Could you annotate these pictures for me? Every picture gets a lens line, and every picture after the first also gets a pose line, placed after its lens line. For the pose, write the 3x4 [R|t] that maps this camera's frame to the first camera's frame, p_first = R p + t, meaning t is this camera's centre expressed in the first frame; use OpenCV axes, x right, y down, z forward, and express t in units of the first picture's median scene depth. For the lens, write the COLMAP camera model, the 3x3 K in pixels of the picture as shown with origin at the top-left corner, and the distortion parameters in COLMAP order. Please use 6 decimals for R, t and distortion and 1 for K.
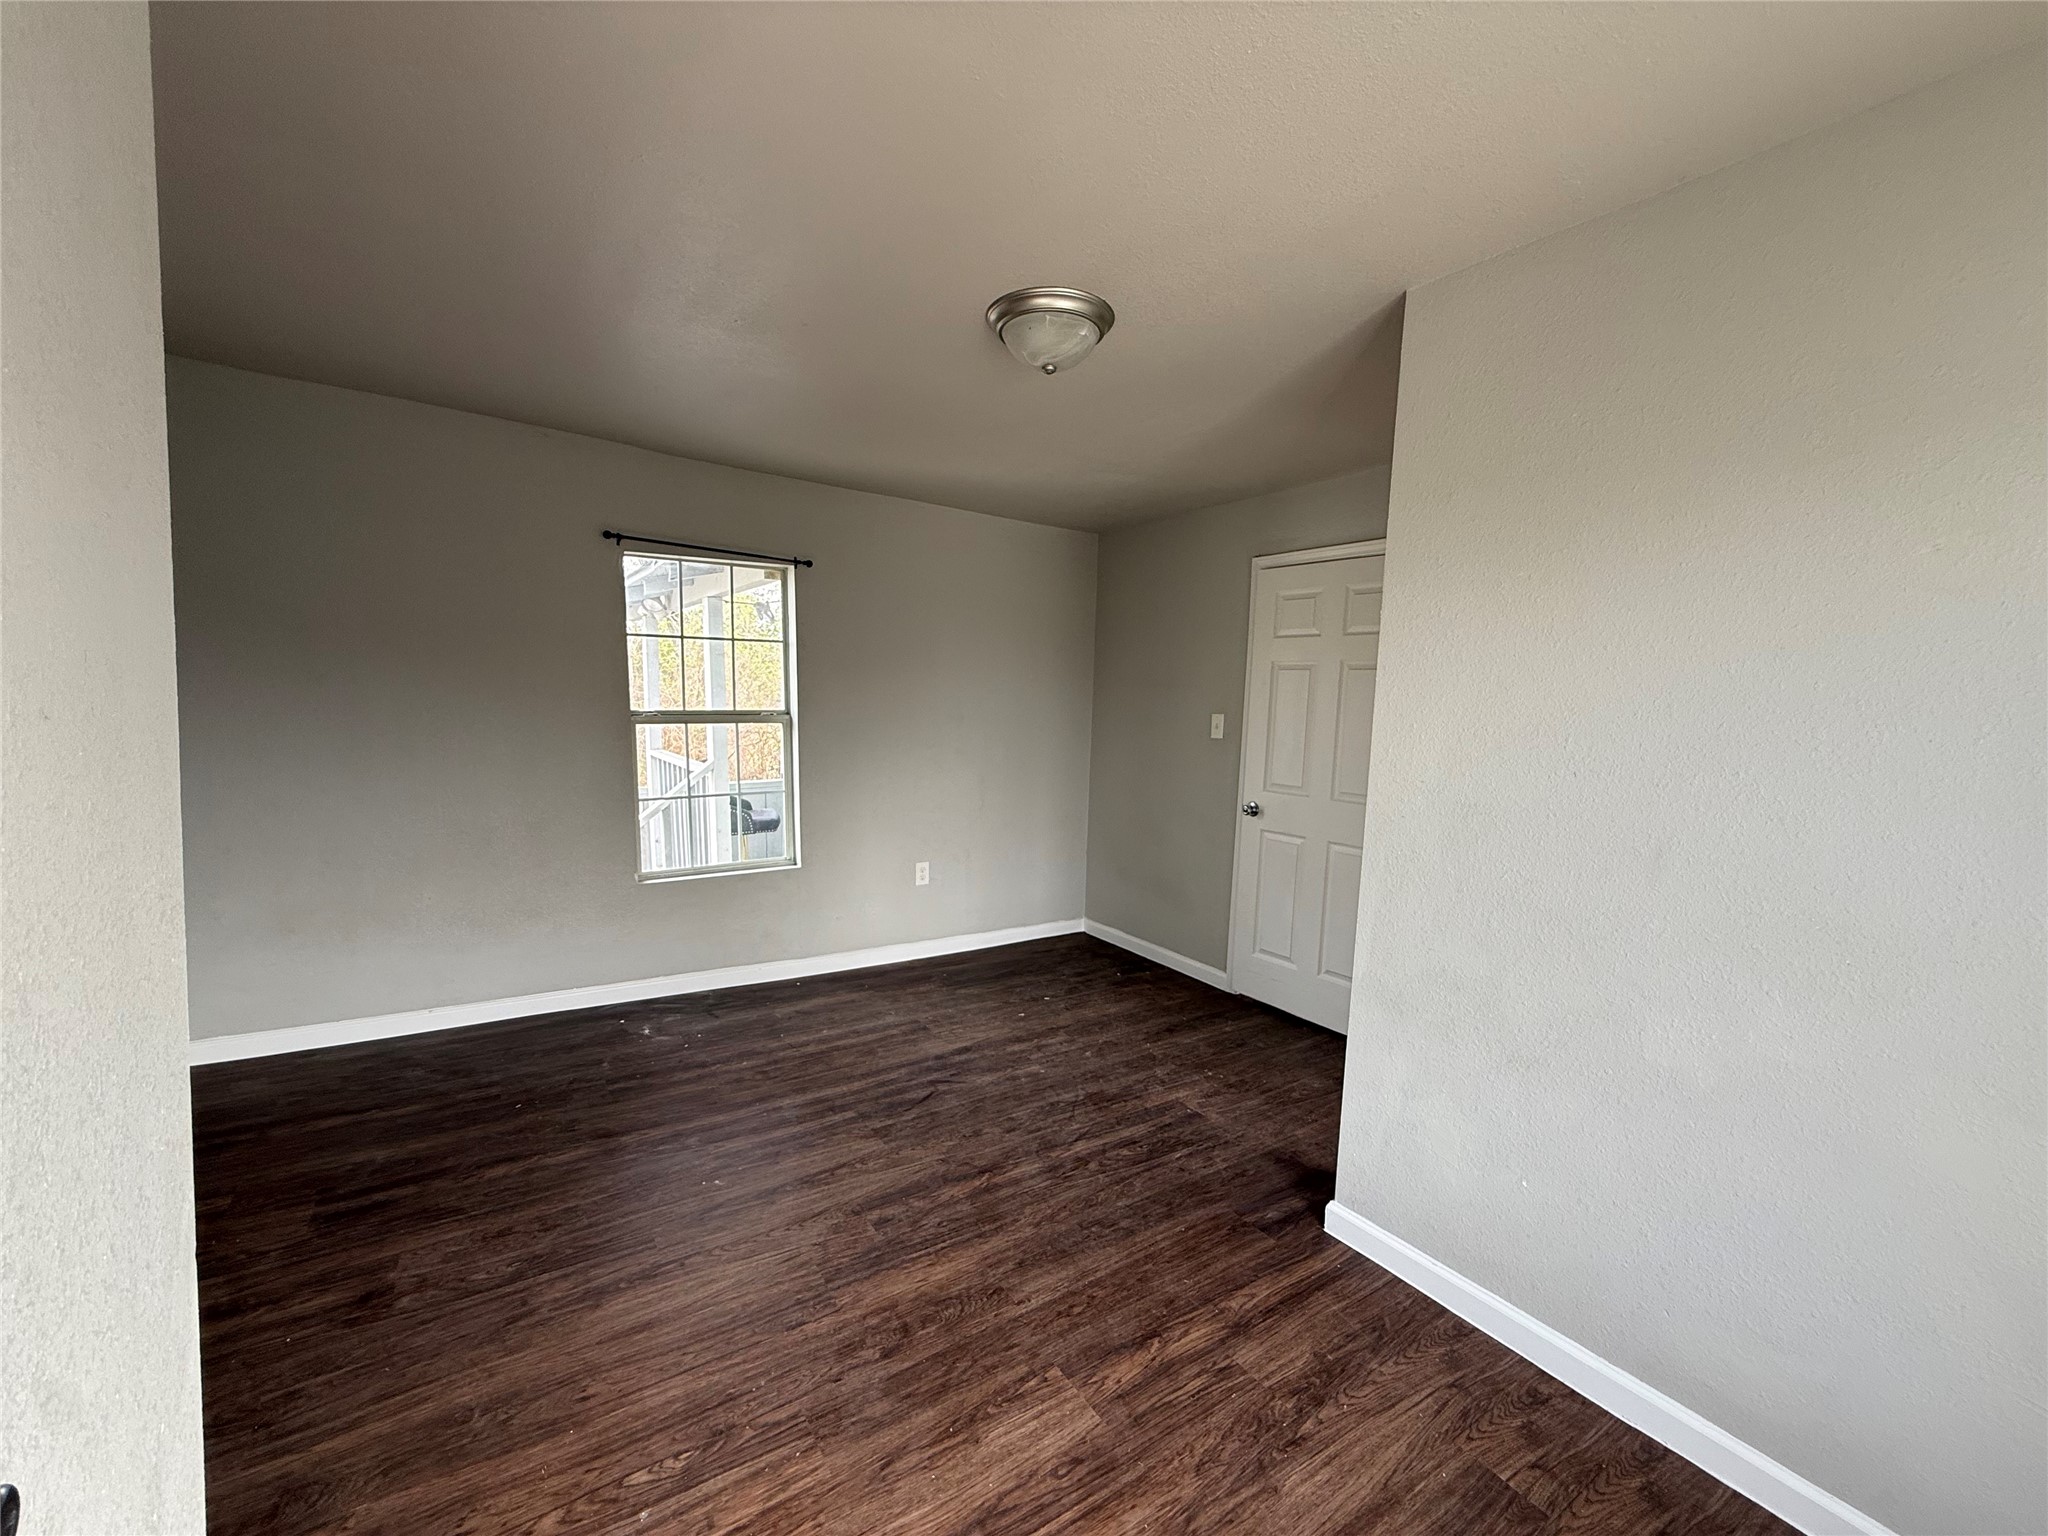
lens RADIAL K [[818.7, 0, 1022.5], [0, 818.7, 772.7], [0, 0, 1]] dist [-0.001530, -0.000095]
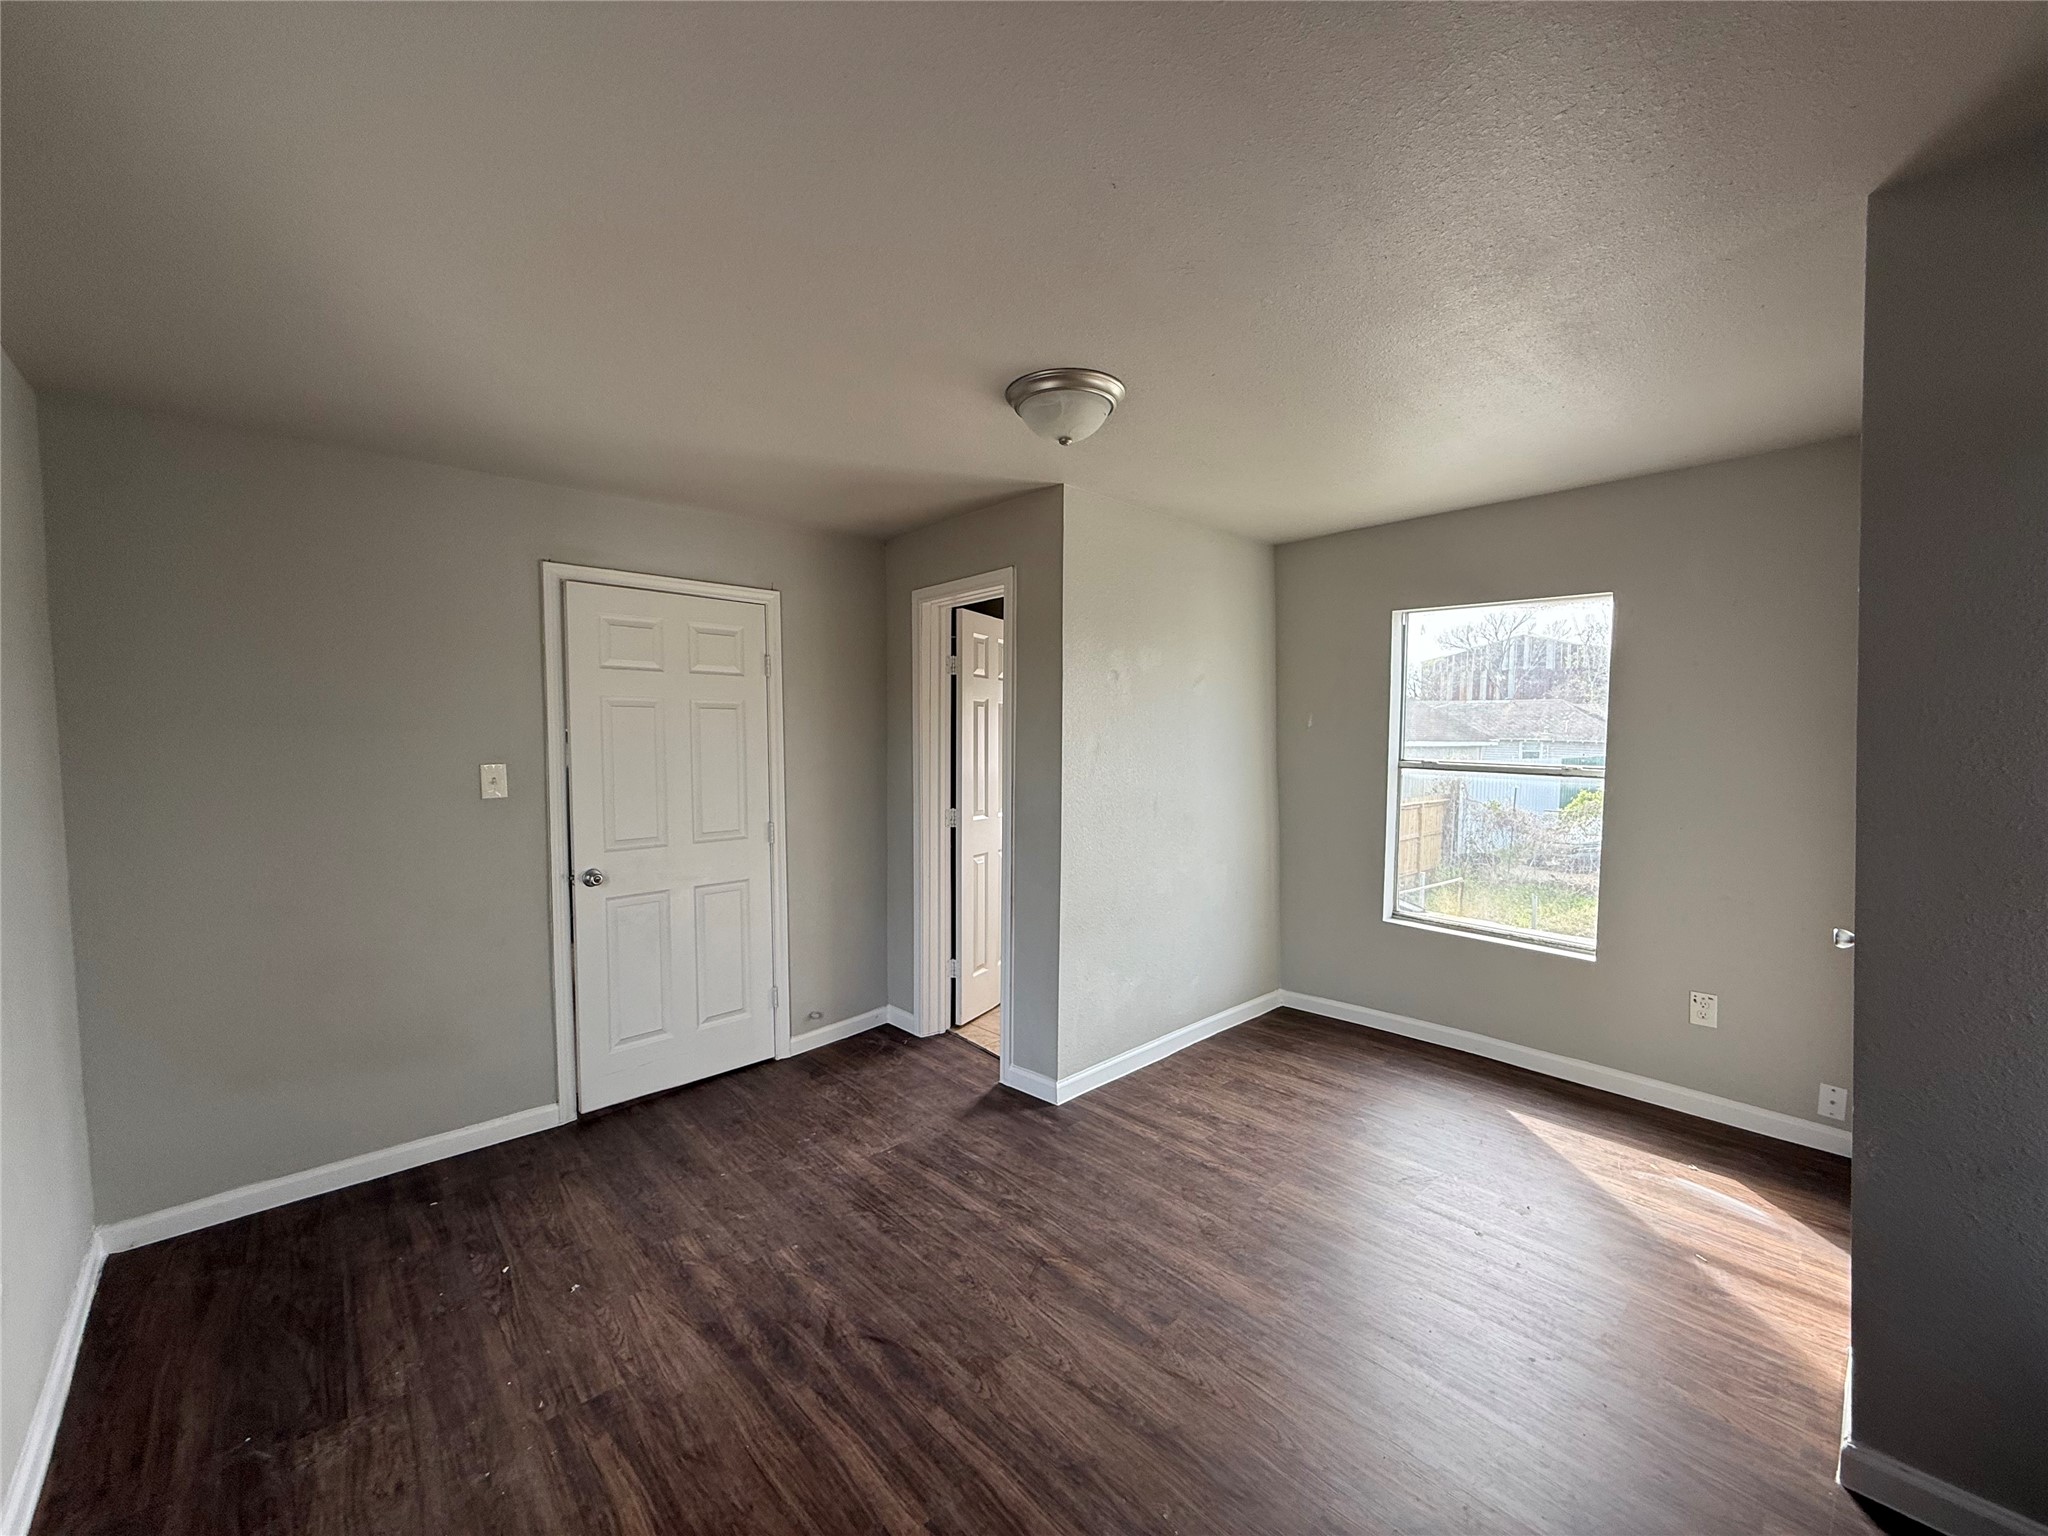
lens RADIAL K [[818.7, 0, 1022.5], [0, 818.7, 772.7], [0, 0, 1]] dist [-0.001530, -0.000095]
pose [[-0.149377, -0.076215, 0.985839, -0.833377], [0.095550, 0.991246, 0.091111, -0.132972], [-0.984153, 0.107807, -0.140787, 1.001219]]
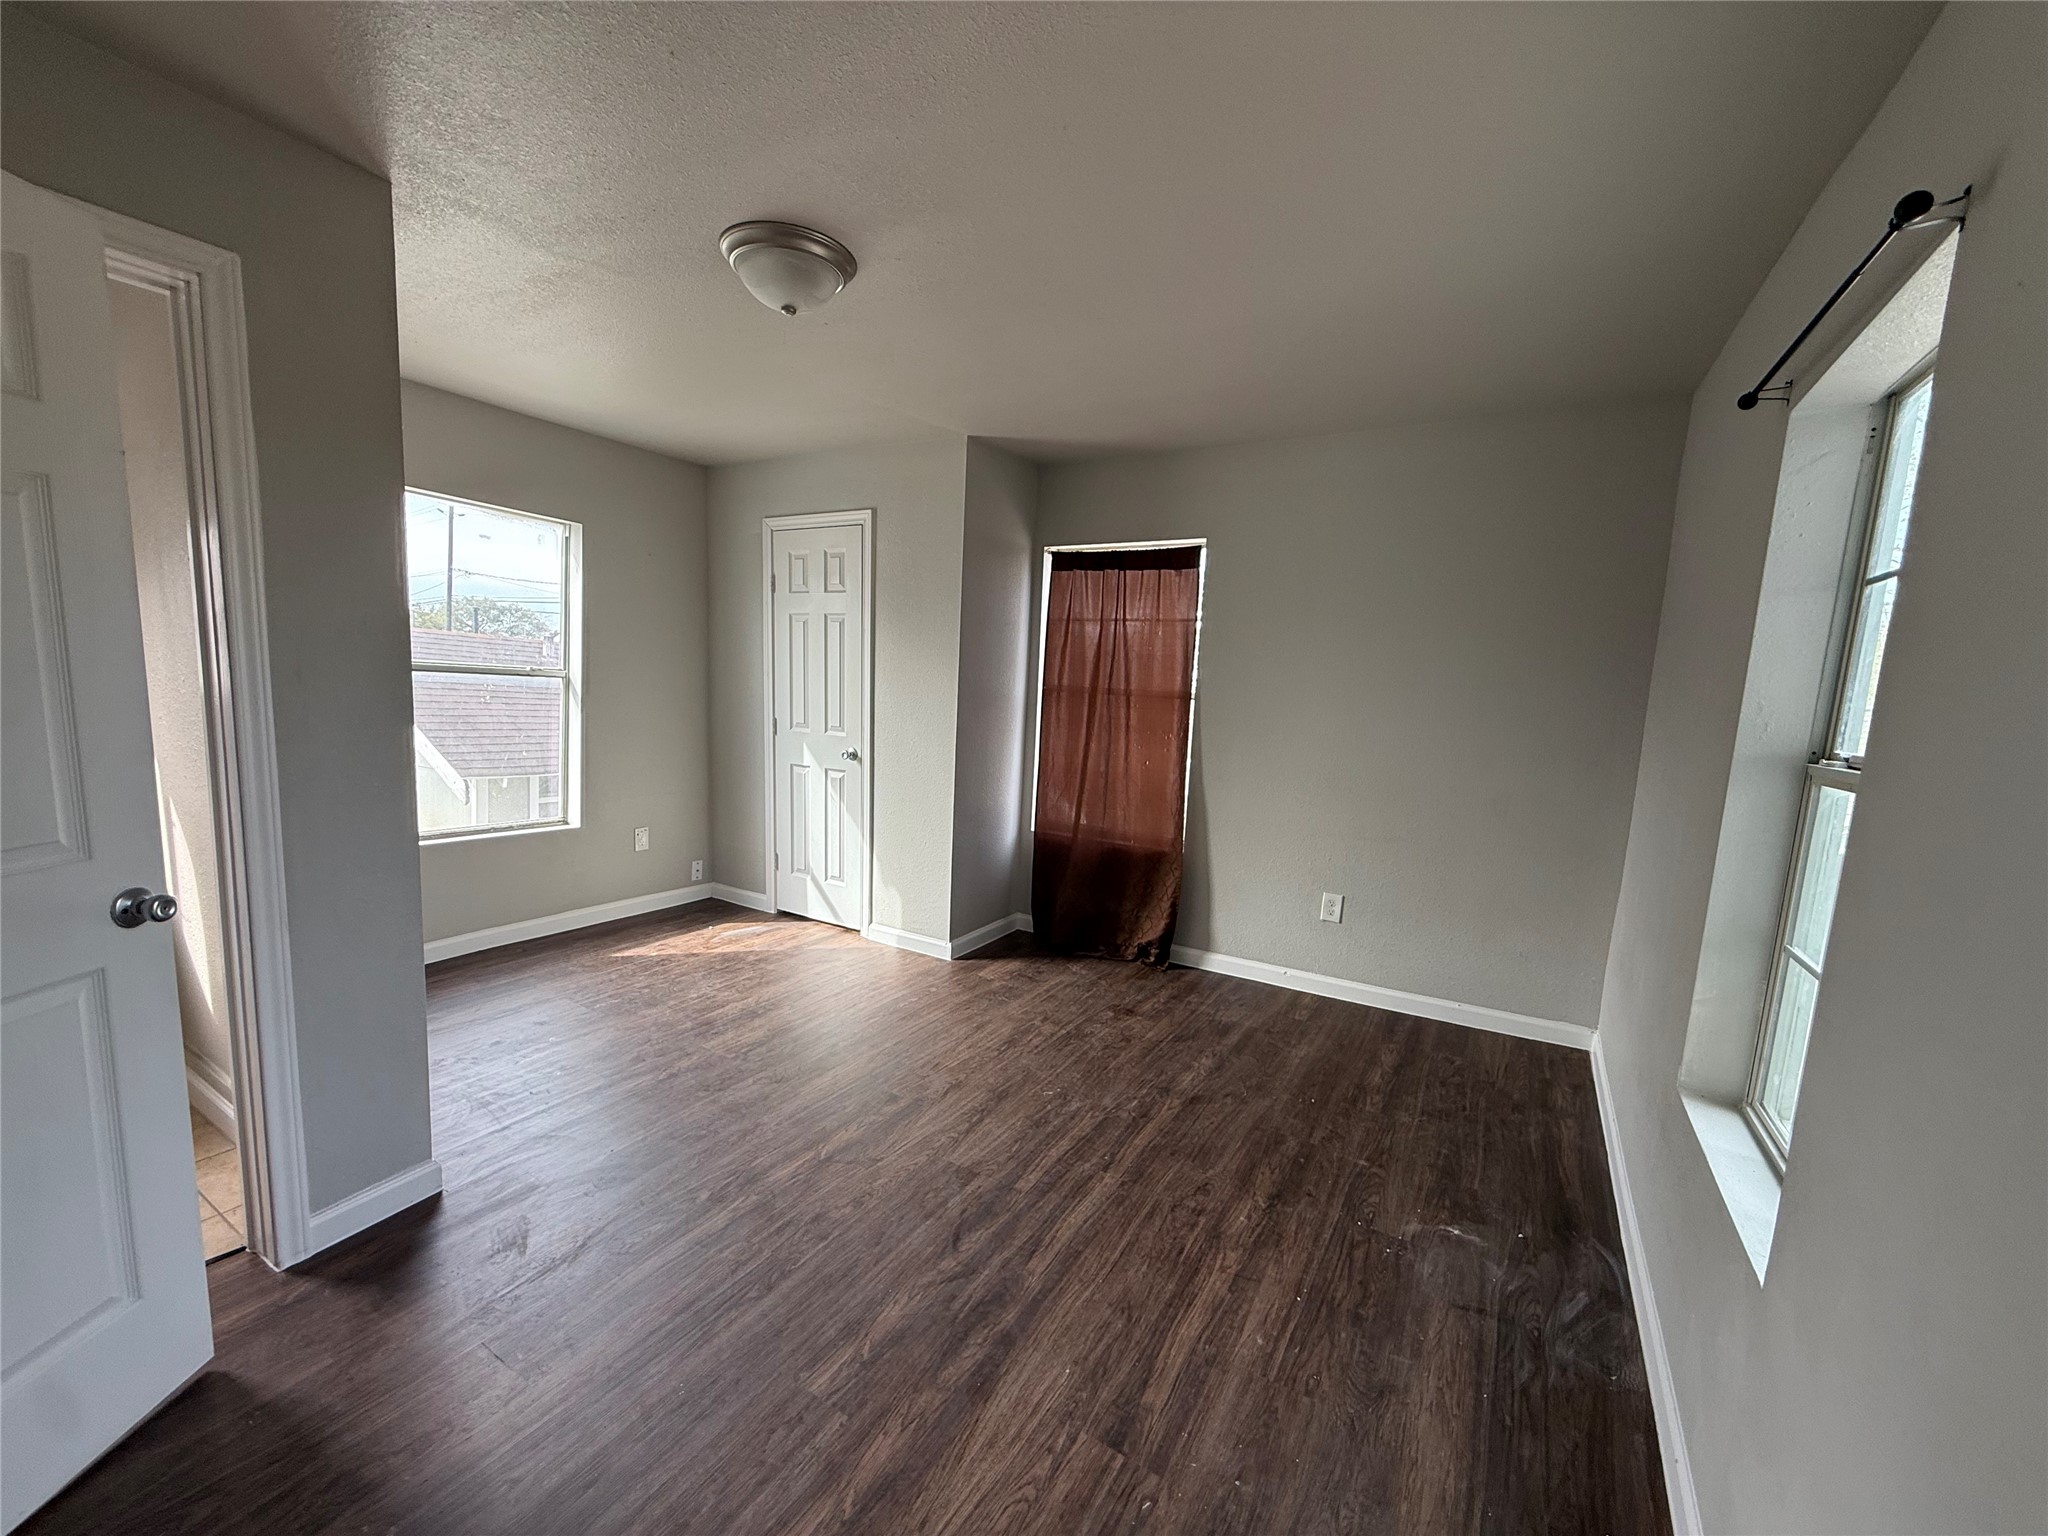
lens RADIAL K [[818.7, 0, 1022.5], [0, 818.7, 772.7], [0, 0, 1]] dist [-0.001530, -0.000095]
pose [[-0.900677, -0.020325, -0.434013, 0.154480], [-0.114181, 0.974868, 0.191300, -0.140179], [0.419217, 0.221855, -0.880362, 1.673255]]
